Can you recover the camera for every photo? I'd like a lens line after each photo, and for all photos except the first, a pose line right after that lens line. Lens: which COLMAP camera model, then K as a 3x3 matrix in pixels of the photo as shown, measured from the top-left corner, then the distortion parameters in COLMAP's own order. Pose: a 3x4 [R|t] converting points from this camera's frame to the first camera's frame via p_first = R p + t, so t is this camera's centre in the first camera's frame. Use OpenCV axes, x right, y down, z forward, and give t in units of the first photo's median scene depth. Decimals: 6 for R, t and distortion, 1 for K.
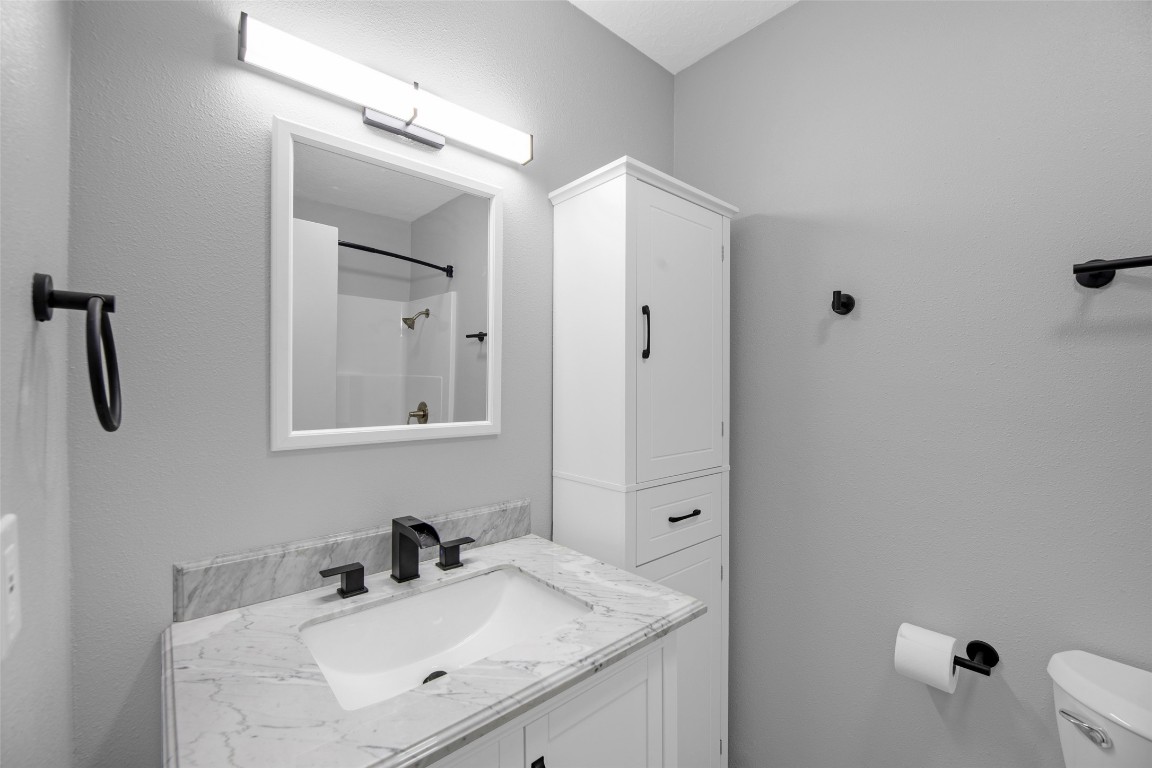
lens RADIAL K [[476.7, 0, 570.1], [0, 476.7, 387.4], [0, 0, 1]] dist [-0.001175, -0.000712]
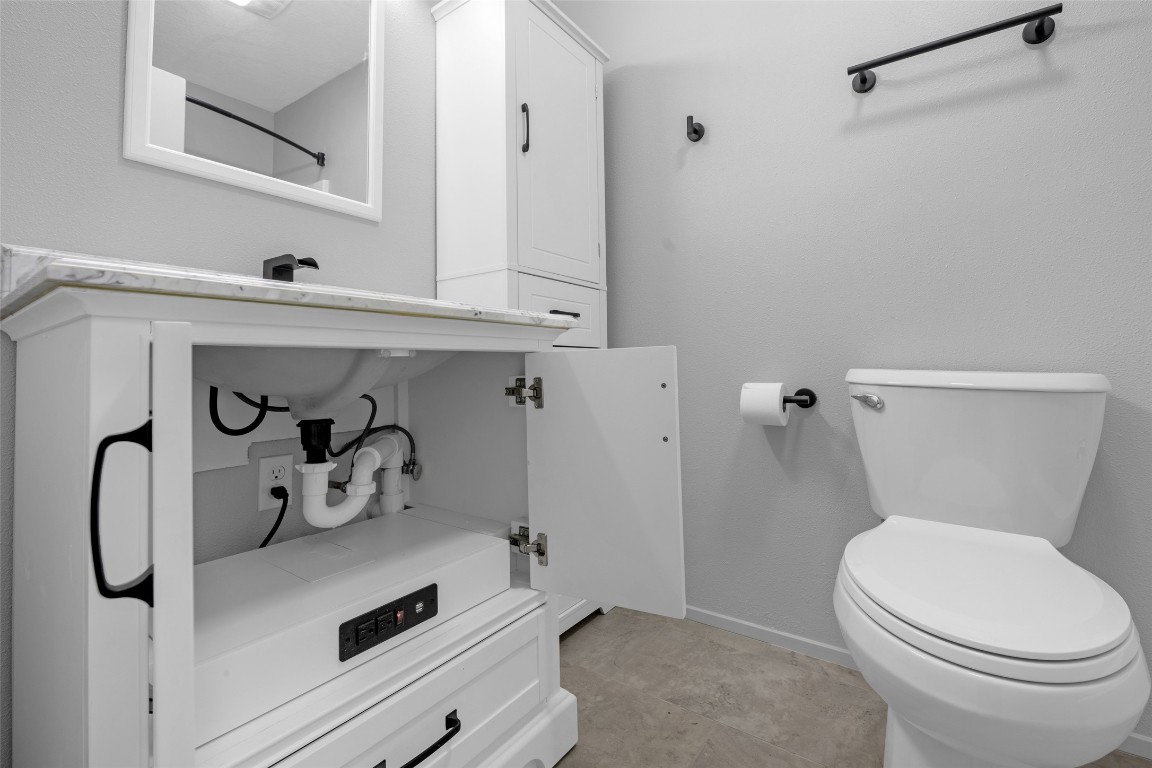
lens RADIAL K [[507.4, 0, 576.0], [0, 507.4, 341.7], [0, 0, 1]] dist [0.018055, -0.013578]
pose [[0.974296, -0.003994, 0.225234, 0.009216], [0.017308, 0.998215, -0.057166, 0.412166], [-0.224604, 0.059595, 0.972626, -0.111251]]
